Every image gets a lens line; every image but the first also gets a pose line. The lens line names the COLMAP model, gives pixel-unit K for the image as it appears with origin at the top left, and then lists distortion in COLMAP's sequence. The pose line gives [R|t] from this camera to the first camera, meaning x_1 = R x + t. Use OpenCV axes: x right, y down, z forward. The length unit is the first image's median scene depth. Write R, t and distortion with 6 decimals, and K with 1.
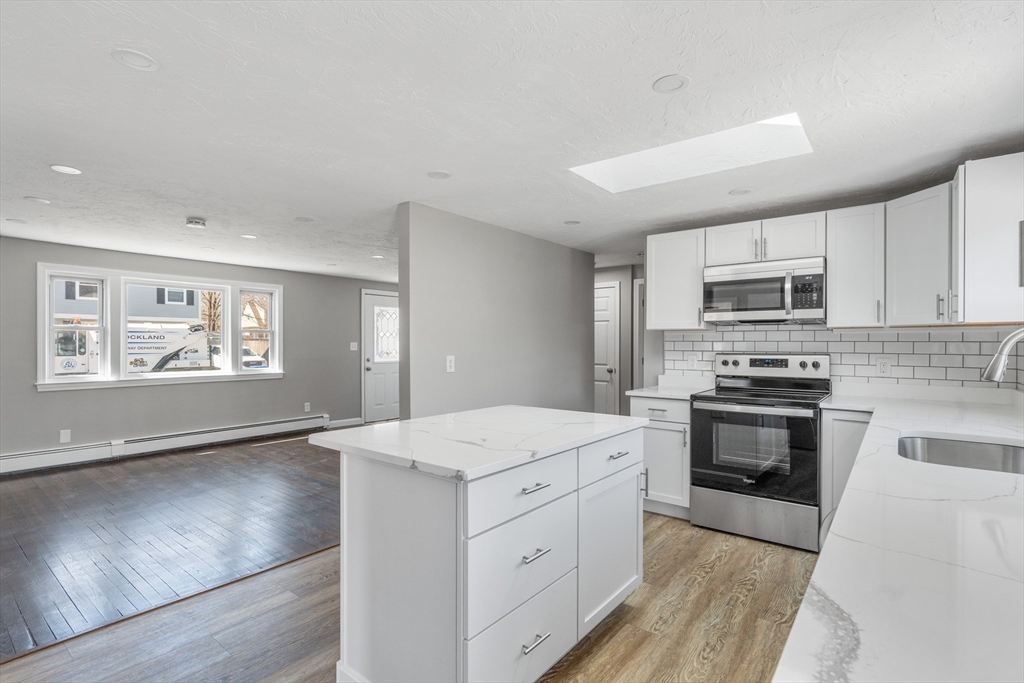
lens RADIAL K [[486.2, 0, 509.5], [0, 486.2, 346.9], [0, 0, 1]] dist [-0.006402, 0.001302]
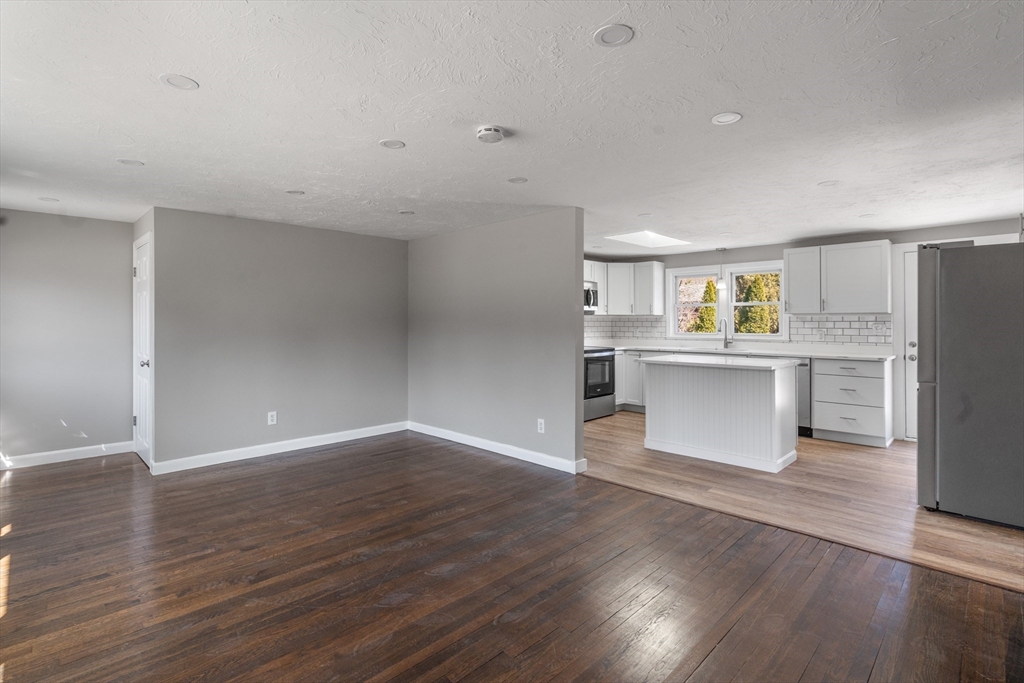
lens RADIAL K [[486.2, 0, 515.2], [0, 486.2, 320.4], [0, 0, 1]] dist [-0.006402, 0.001302]
pose [[0.113649, 0.002493, 0.993518, -1.605173], [0.008692, 0.999956, -0.003504, -0.010462], [-0.993483, 0.009034, 0.113623, 1.136116]]
